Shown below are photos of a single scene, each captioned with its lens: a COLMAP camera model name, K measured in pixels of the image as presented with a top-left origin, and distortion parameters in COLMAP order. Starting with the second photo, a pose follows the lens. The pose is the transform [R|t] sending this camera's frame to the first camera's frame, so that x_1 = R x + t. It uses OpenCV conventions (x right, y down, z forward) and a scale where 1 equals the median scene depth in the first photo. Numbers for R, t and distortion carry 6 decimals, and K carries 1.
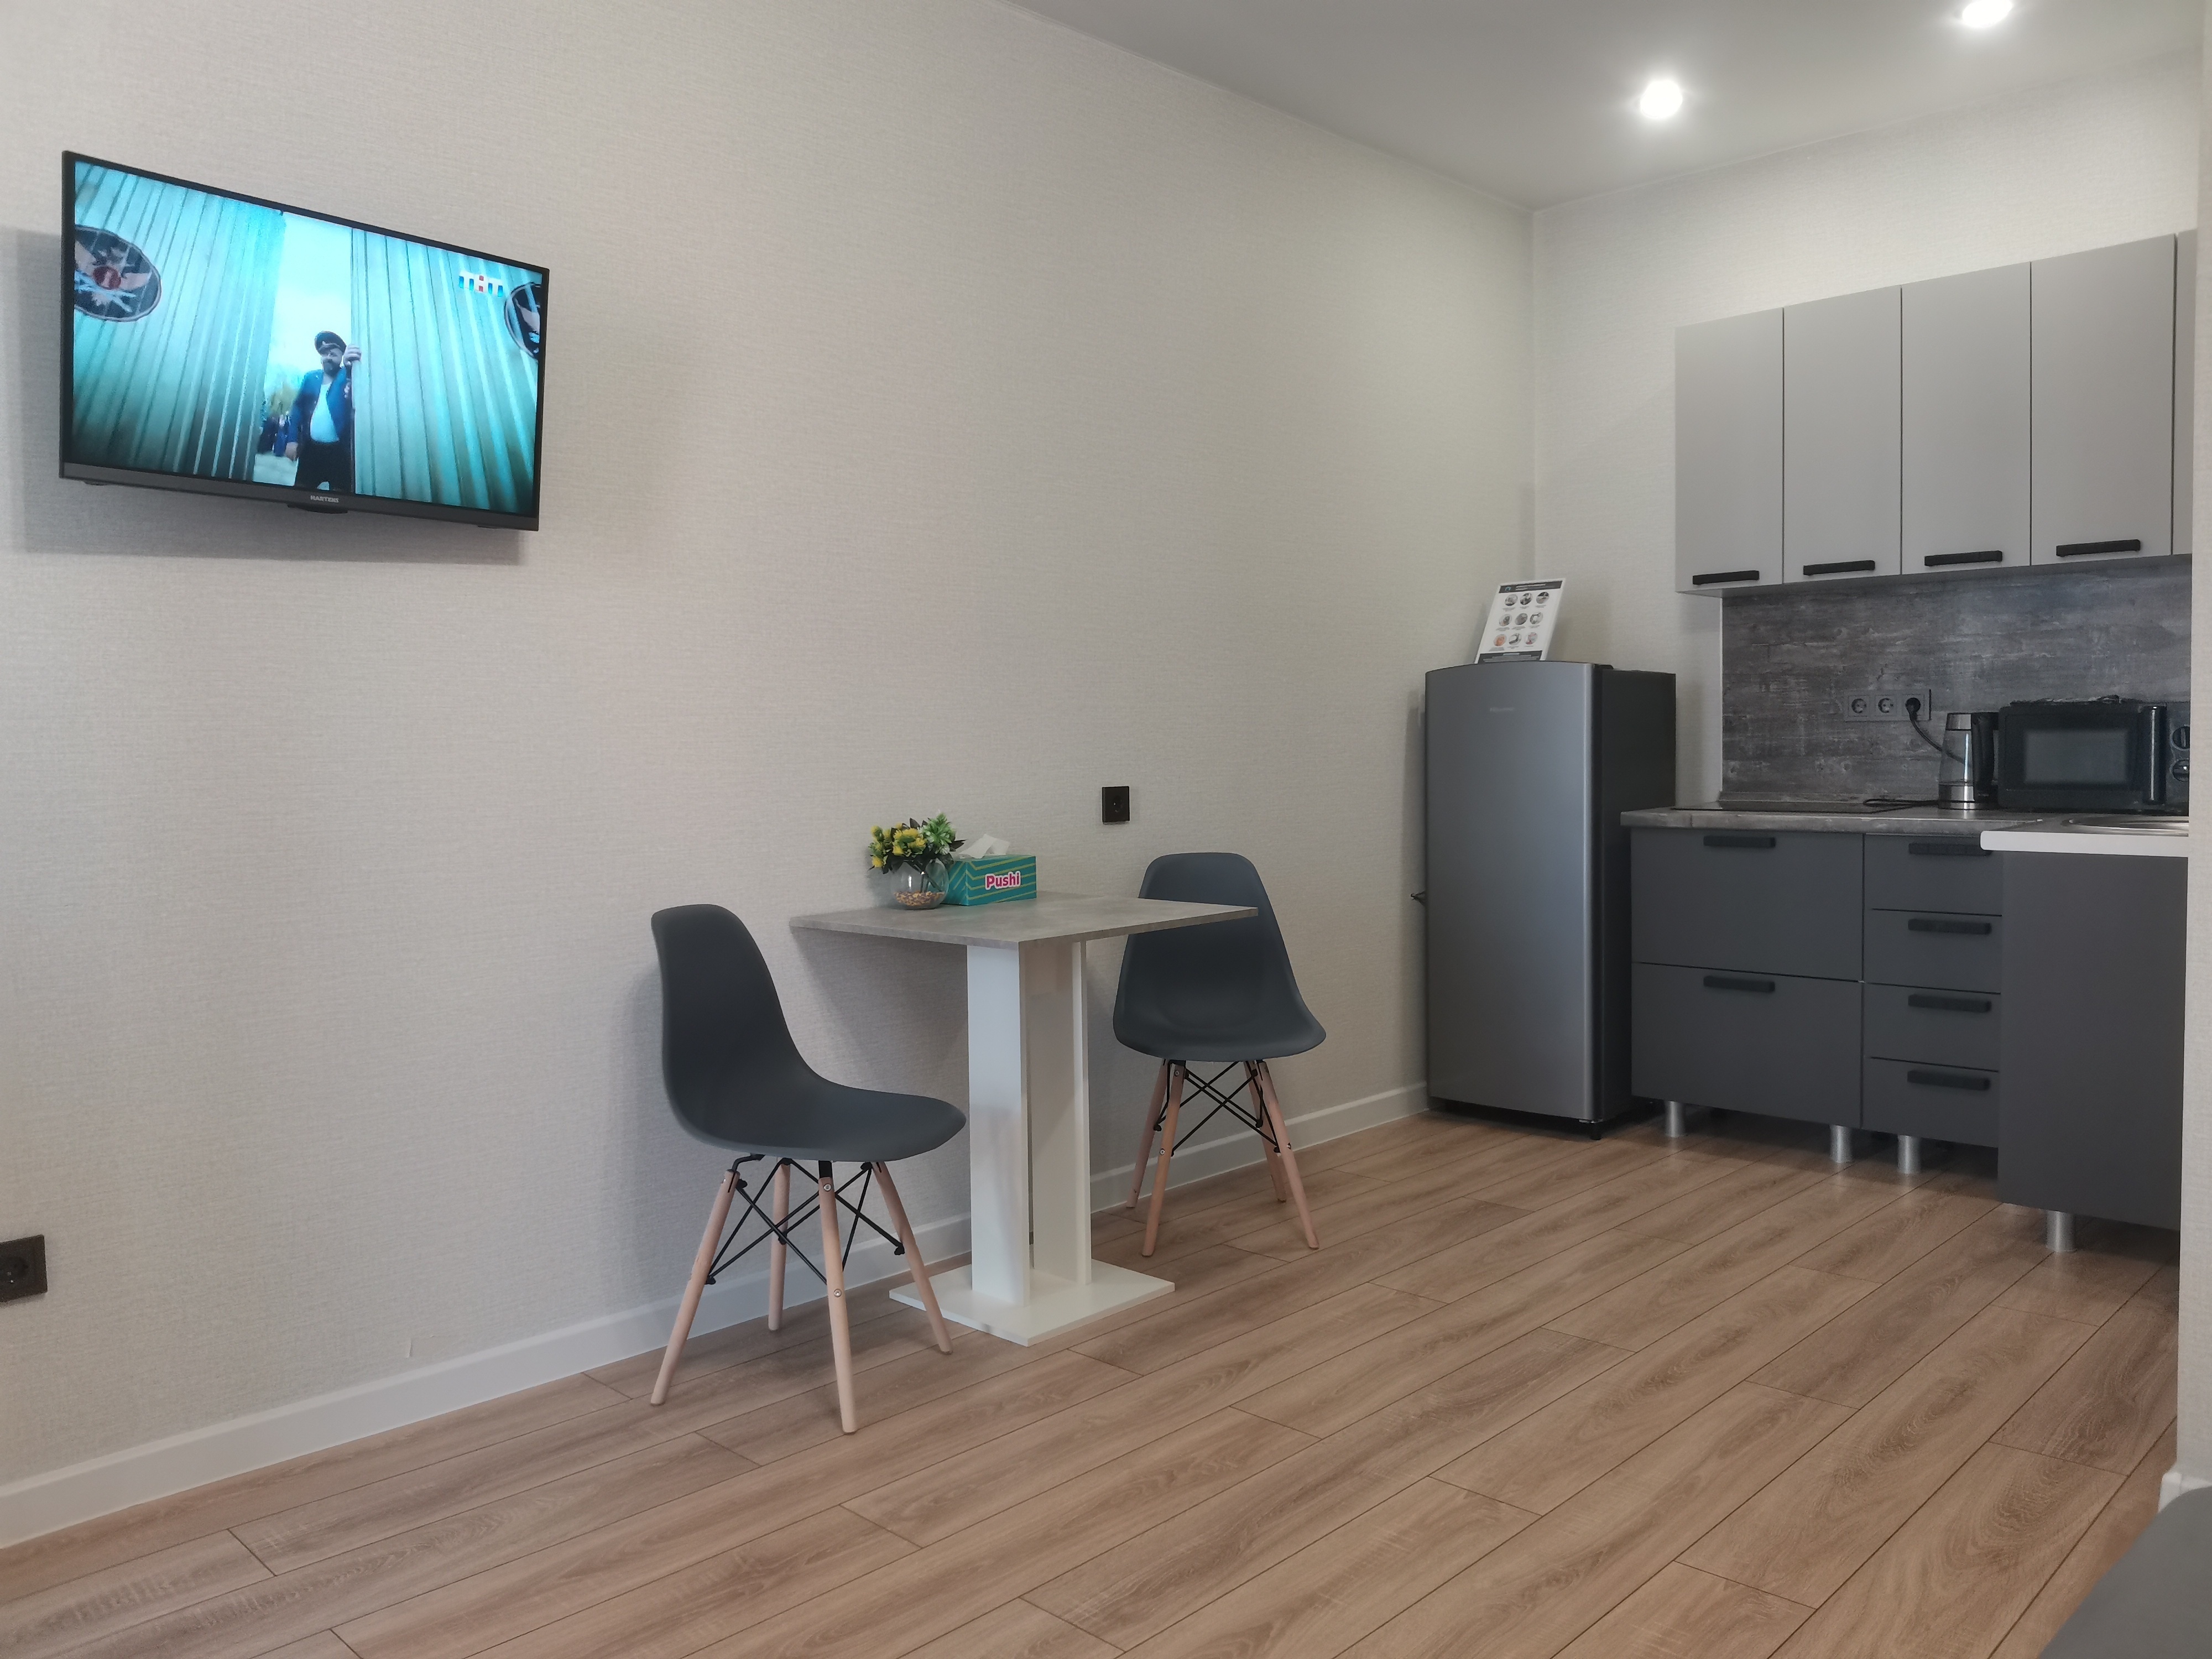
lens RADIAL K [[1667.7, 0, 1106.4], [0, 1667.7, 834.0], [0, 0, 1]] dist [-0.024033, -0.003878]
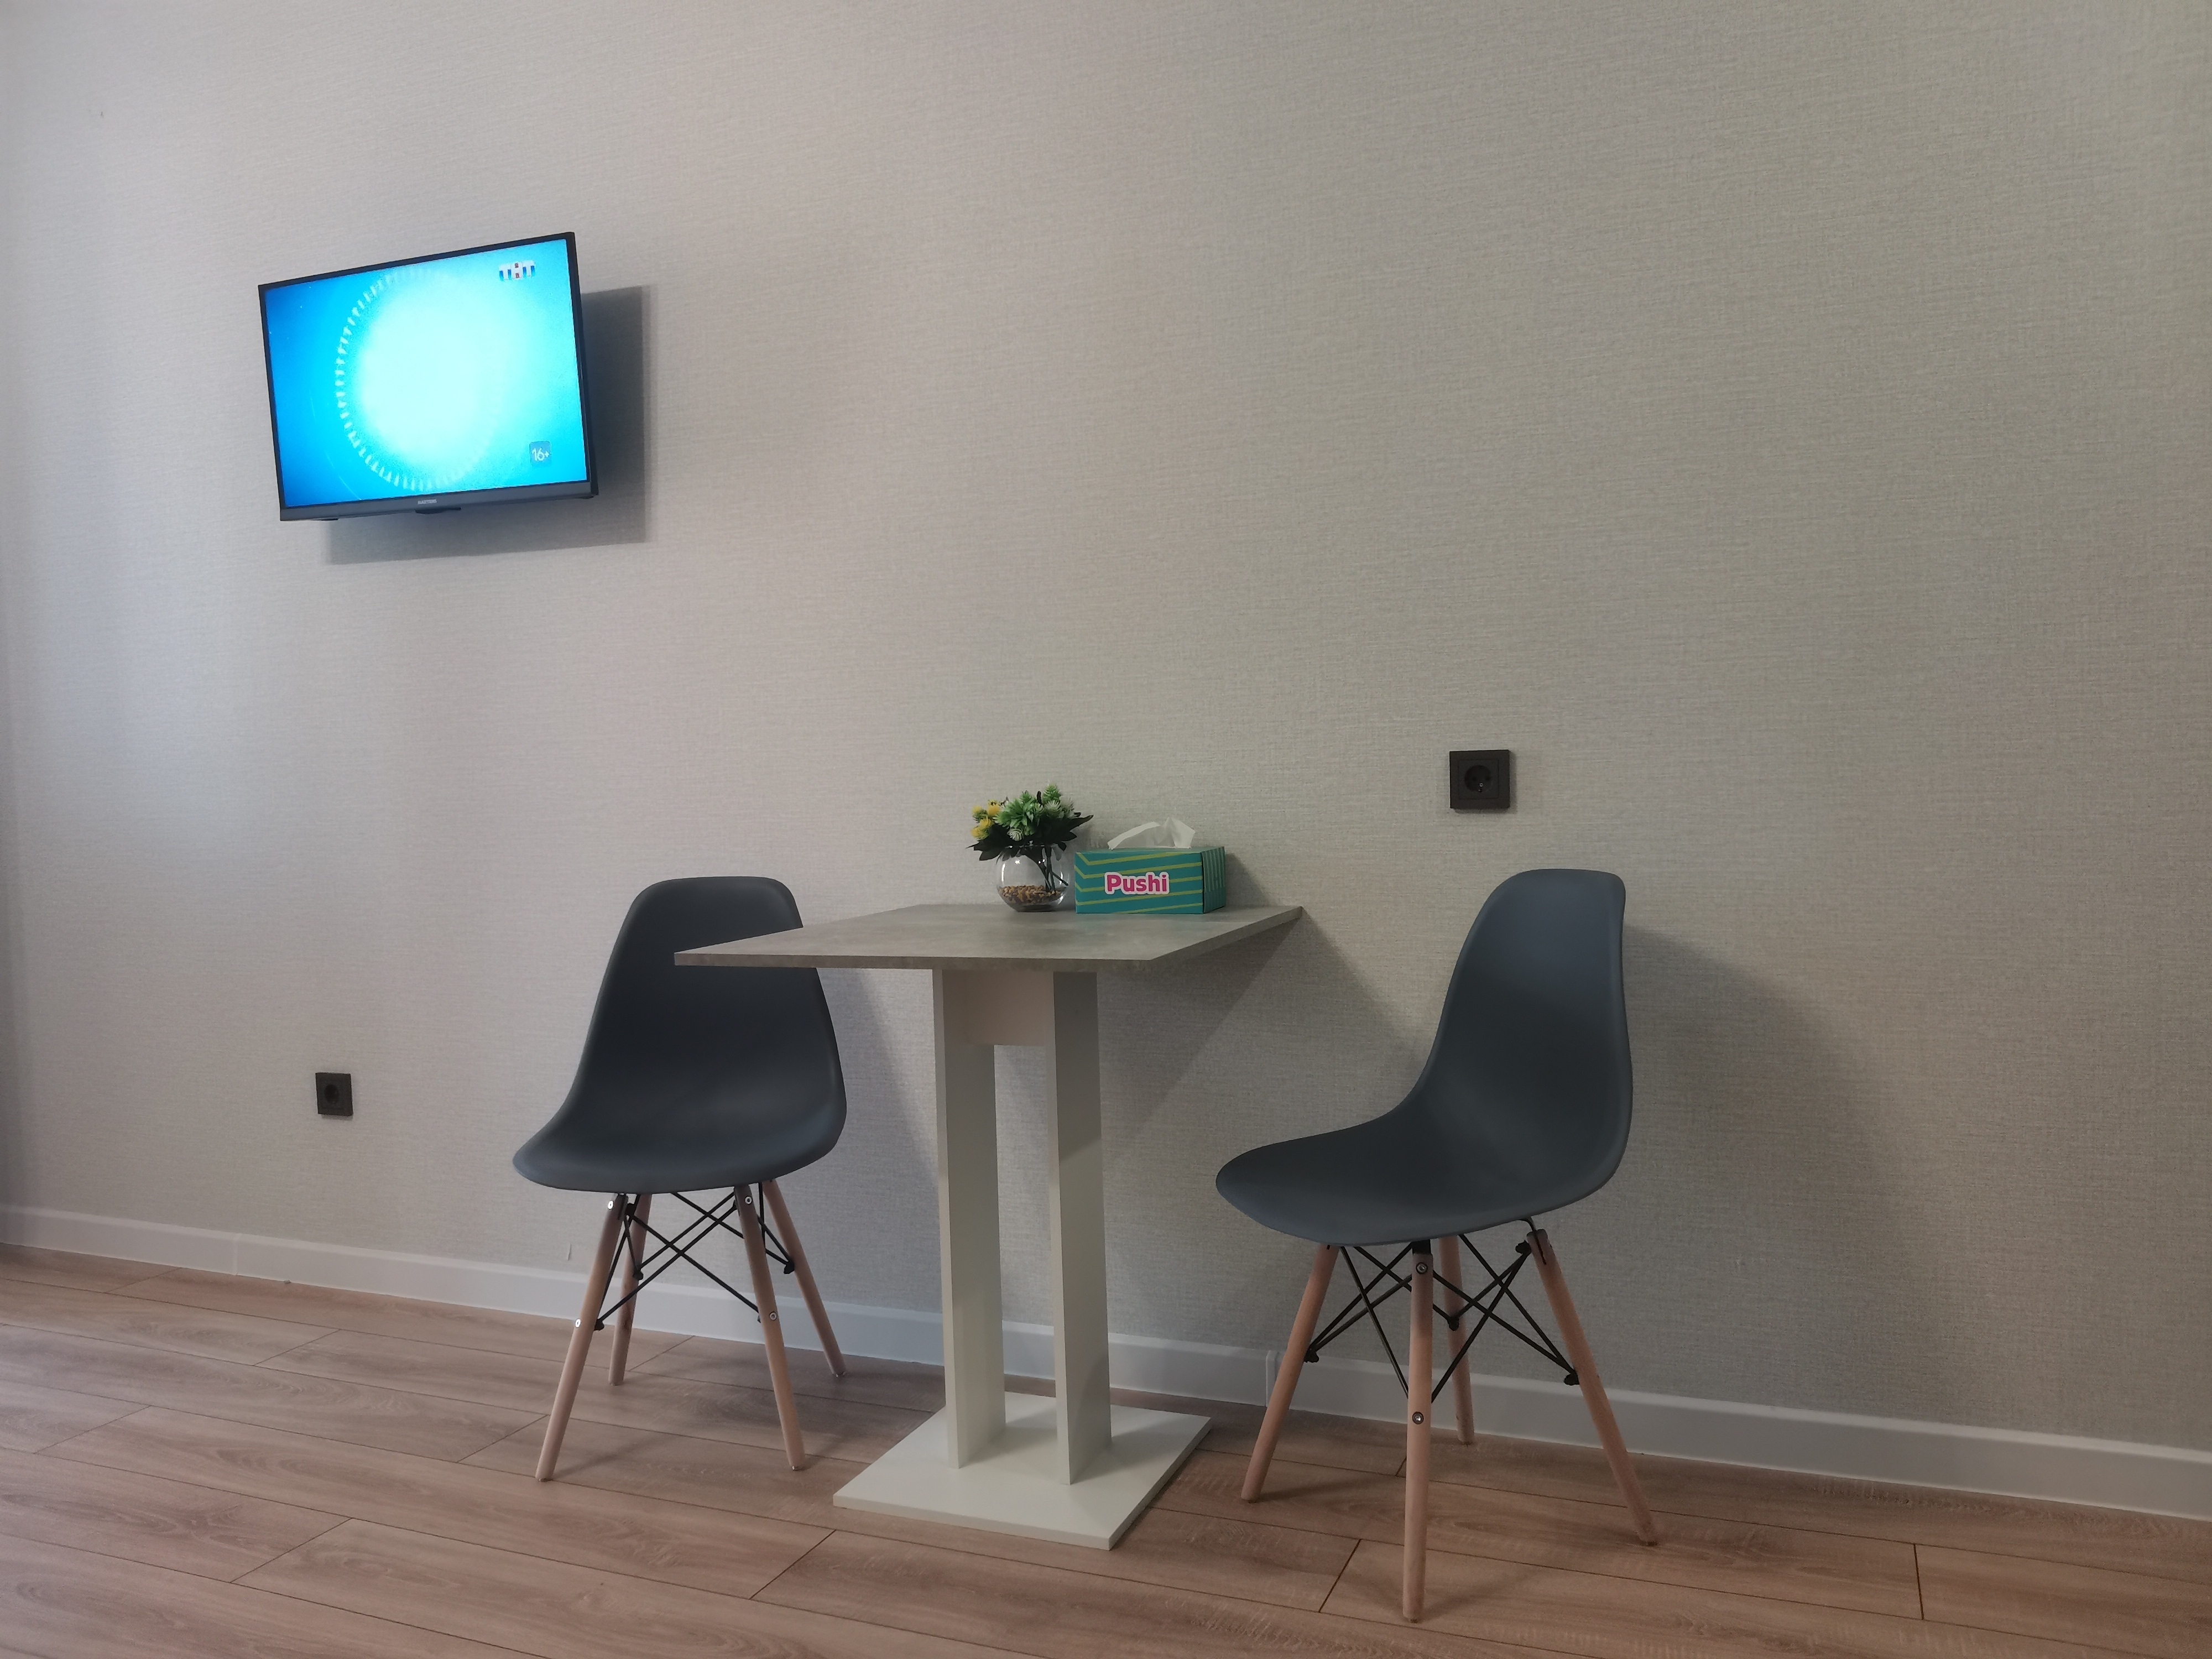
lens RADIAL K [[1667.7, 0, 1106.5], [0, 1667.7, 823.1], [0, 0, 1]] dist [-0.024033, -0.003878]
pose [[0.369378, 0.039917, -0.928421, 0.671510], [-0.031408, 0.999042, 0.030457, -0.021052], [0.928748, 0.017909, 0.370278, 0.836009]]
